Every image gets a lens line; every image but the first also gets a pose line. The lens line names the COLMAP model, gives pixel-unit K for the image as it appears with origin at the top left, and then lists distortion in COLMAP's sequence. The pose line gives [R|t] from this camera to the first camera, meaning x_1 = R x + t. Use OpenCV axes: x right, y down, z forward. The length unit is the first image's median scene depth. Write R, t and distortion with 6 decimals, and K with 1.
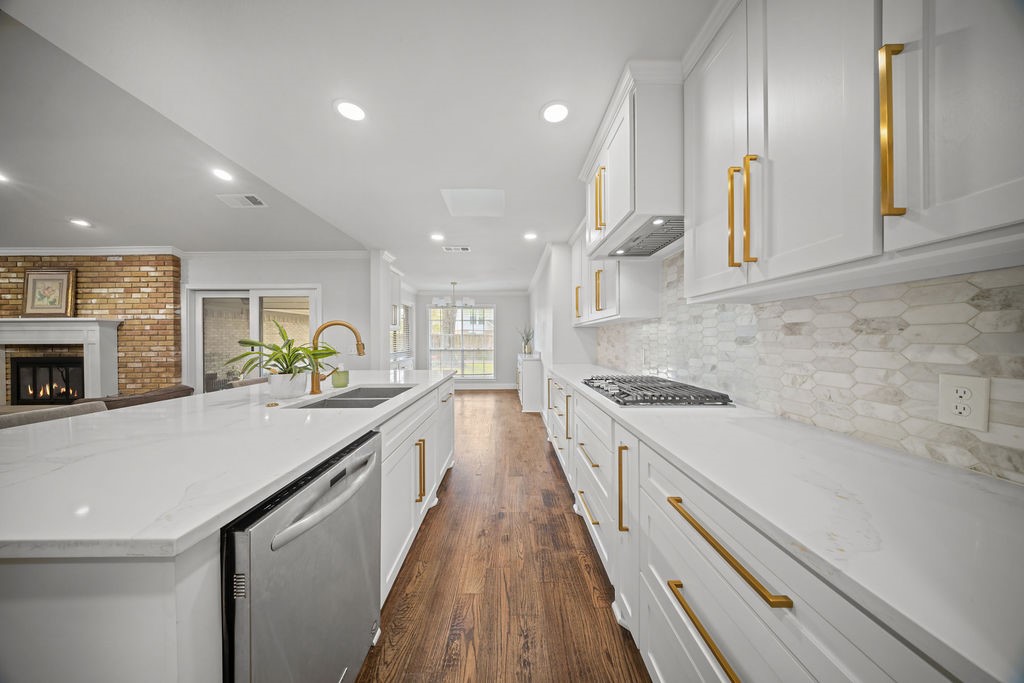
lens RADIAL K [[301.1, 0, 513.2], [0, 301.1, 340.2], [0, 0, 1]] dist [-0.005074, -0.000080]
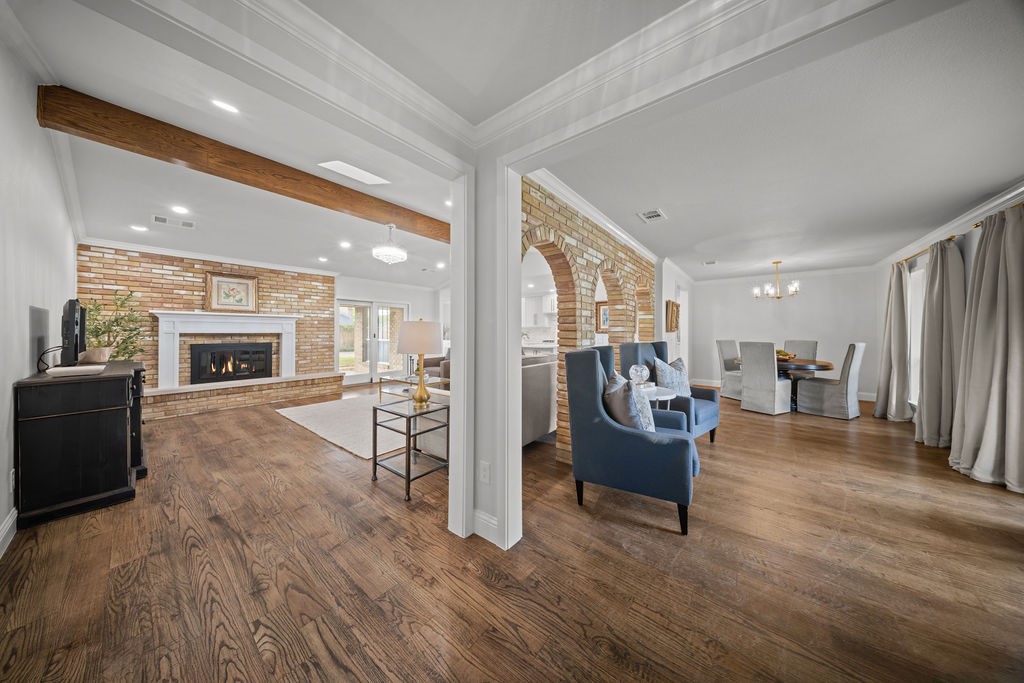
lens RADIAL K [[303.8, 0, 514.2], [0, 303.8, 331.5], [0, 0, 1]] dist [-0.005083, -0.000075]
pose [[0.633940, 0.007695, 0.773344, -1.789467], [-0.005141, 0.999970, -0.005736, 0.007449], [-0.773365, -0.000339, 0.633961, -0.760959]]
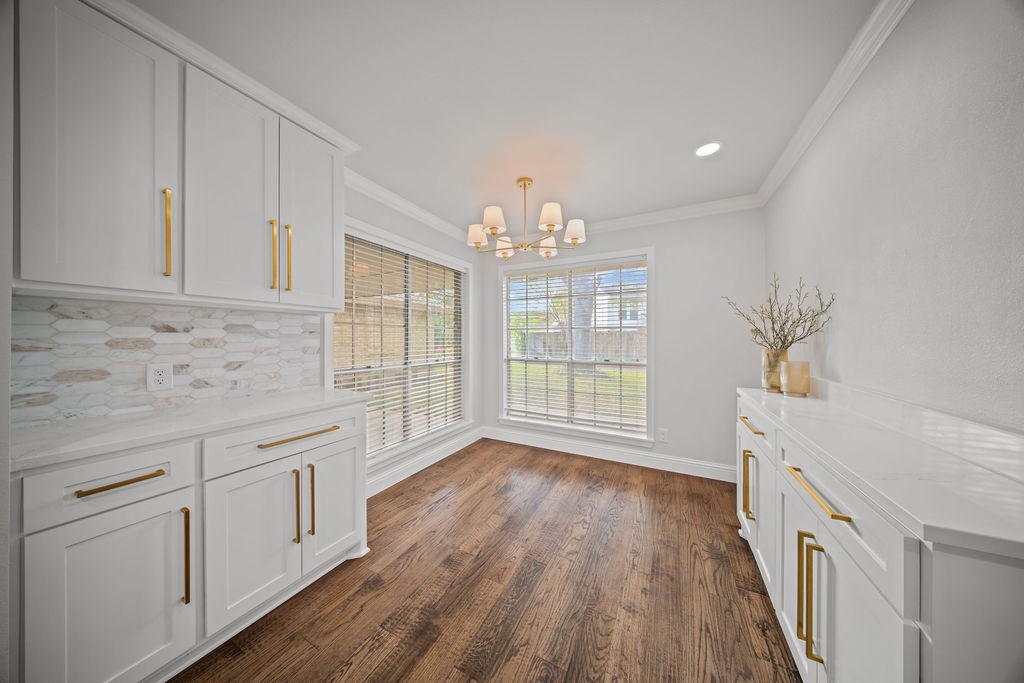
lens RADIAL K [[298.4, 0, 512.9], [0, 298.4, 340.0], [0, 0, 1]] dist [0.004876, -0.002322]
pose [[0.878605, 0.004857, -0.477525, -0.063838], [-0.003769, 0.999988, 0.003236, -0.002276], [0.477535, -0.001044, 0.878612, 1.089538]]
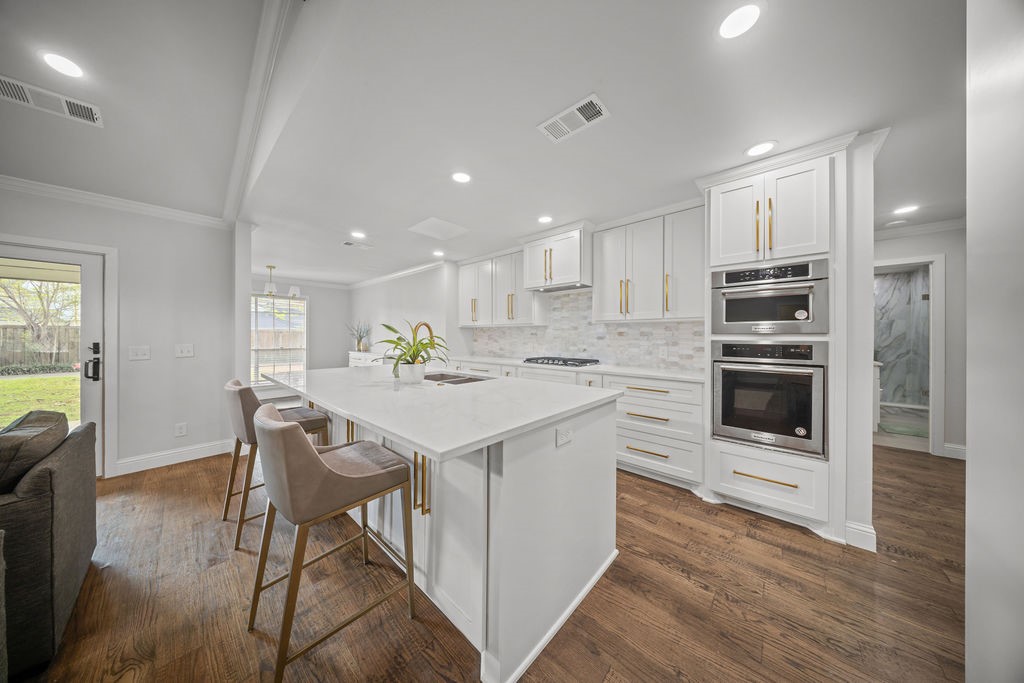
lens RADIAL K [[298.4, 0, 512.9], [0, 298.4, 340.0], [0, 0, 1]] dist [0.004876, -0.002322]
pose [[0.683653, -0.003377, 0.729799, -0.549505], [-0.002523, 0.999972, 0.006991, 0.001007], [-0.729803, -0.006620, 0.683626, -0.059978]]
